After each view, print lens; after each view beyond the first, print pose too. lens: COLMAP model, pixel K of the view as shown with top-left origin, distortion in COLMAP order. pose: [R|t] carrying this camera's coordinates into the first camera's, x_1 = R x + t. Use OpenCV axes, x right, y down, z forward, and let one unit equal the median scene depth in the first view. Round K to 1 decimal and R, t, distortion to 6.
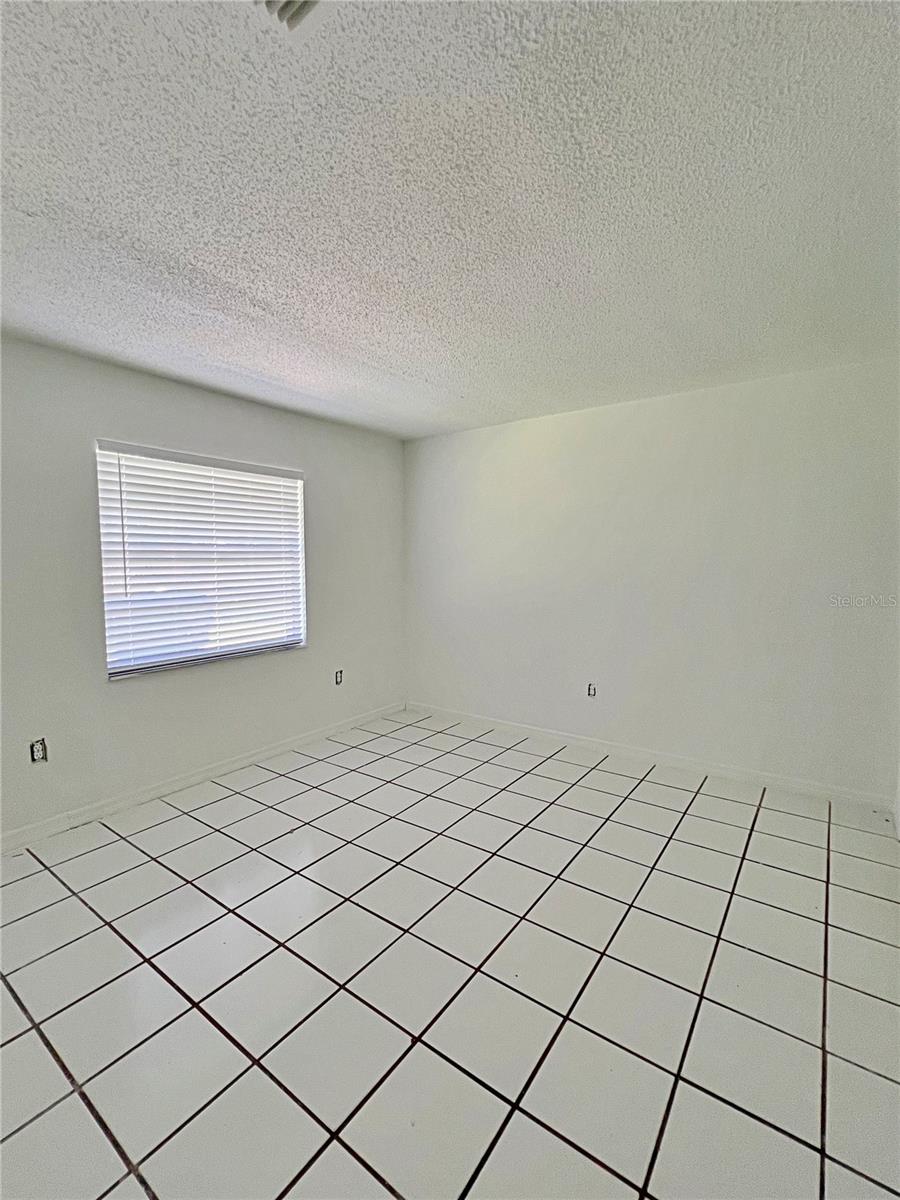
lens RADIAL K [[523.5, 0, 452.3], [0, 523.5, 604.5], [0, 0, 1]] dist [-0.002115, -0.000201]
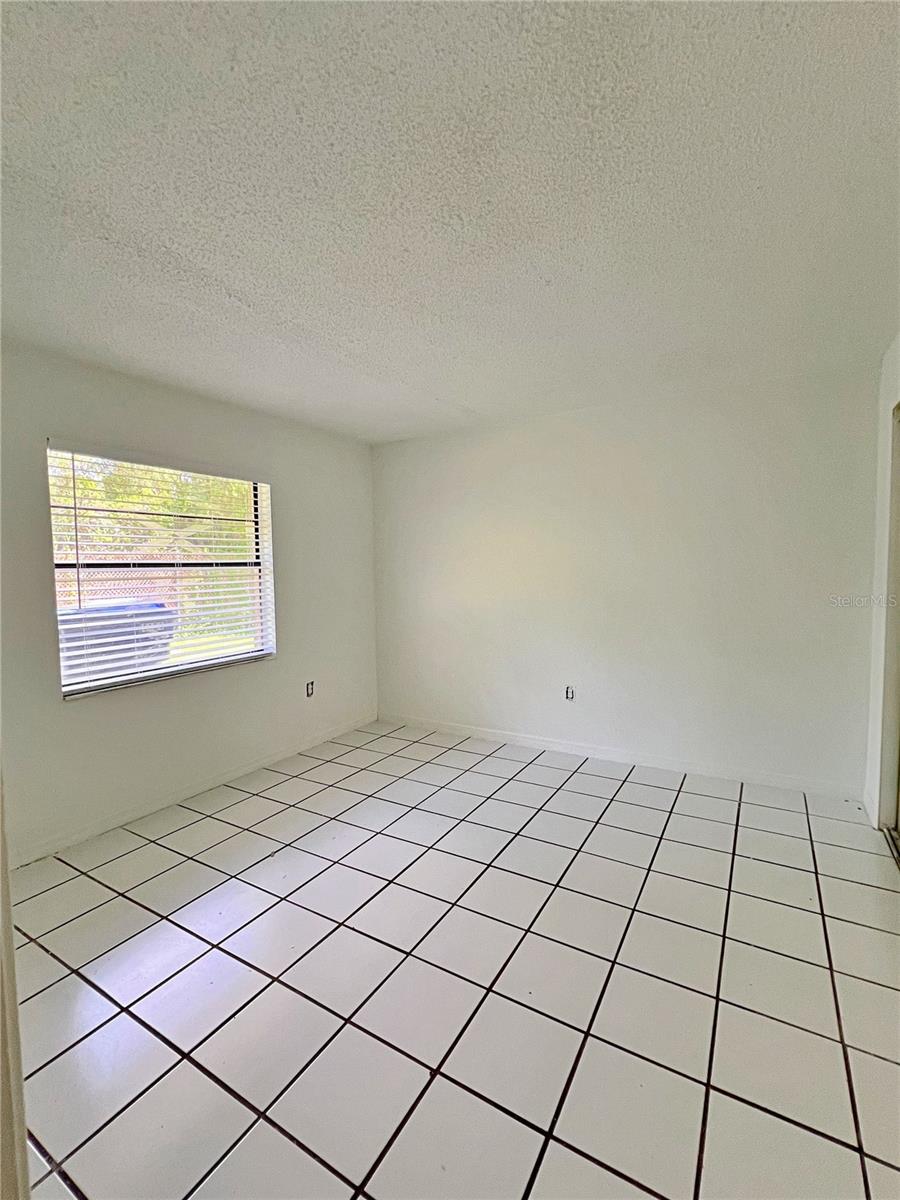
lens RADIAL K [[523.5, 0, 451.1], [0, 523.5, 604.7], [0, 0, 1]] dist [-0.002115, -0.000201]
pose [[0.996128, -0.020700, 0.085442, -0.093328], [0.021917, 0.999671, -0.013327, 0.007243], [-0.085138, 0.015148, 0.996254, 0.047122]]
